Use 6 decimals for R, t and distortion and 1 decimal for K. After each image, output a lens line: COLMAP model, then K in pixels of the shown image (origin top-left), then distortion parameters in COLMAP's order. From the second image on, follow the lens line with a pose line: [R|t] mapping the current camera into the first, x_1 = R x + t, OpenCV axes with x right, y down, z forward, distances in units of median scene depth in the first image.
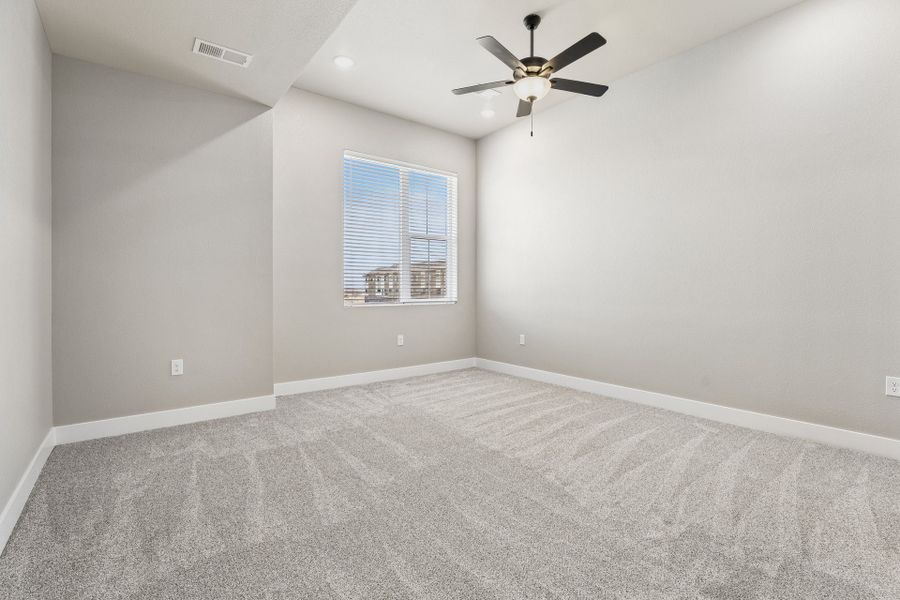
lens RADIAL K [[434.3, 0, 449.2], [0, 434.3, 294.7], [0, 0, 1]] dist [-0.010688, -0.001324]
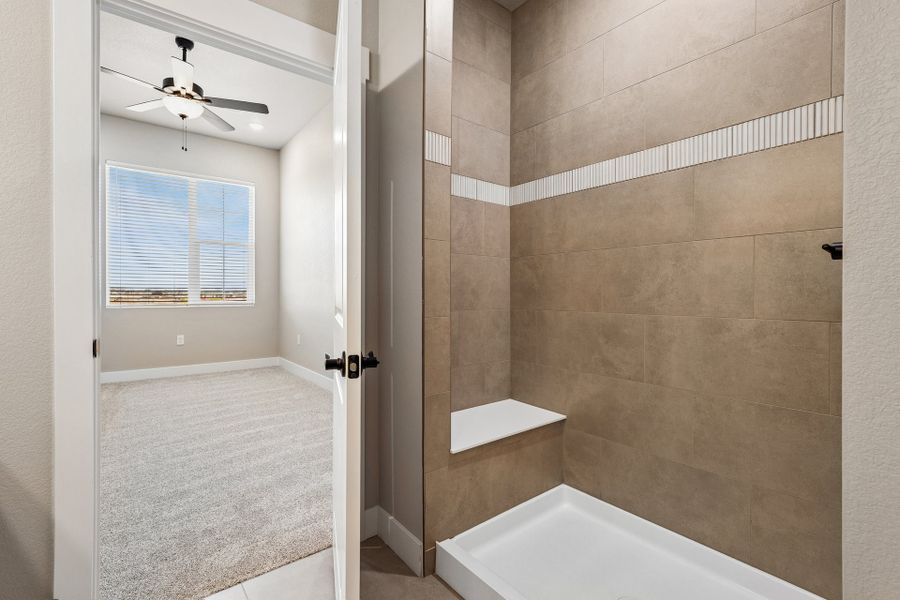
lens RADIAL K [[415.4, 0, 450.0], [0, 415.4, 295.1], [0, 0, 1]] dist [-0.000261, -0.000012]
pose [[0.999464, 0.002580, 0.032626, 0.463512], [-0.002339, 0.999970, -0.007444, 0.000929], [-0.032644, 0.007364, 0.999440, -0.029645]]
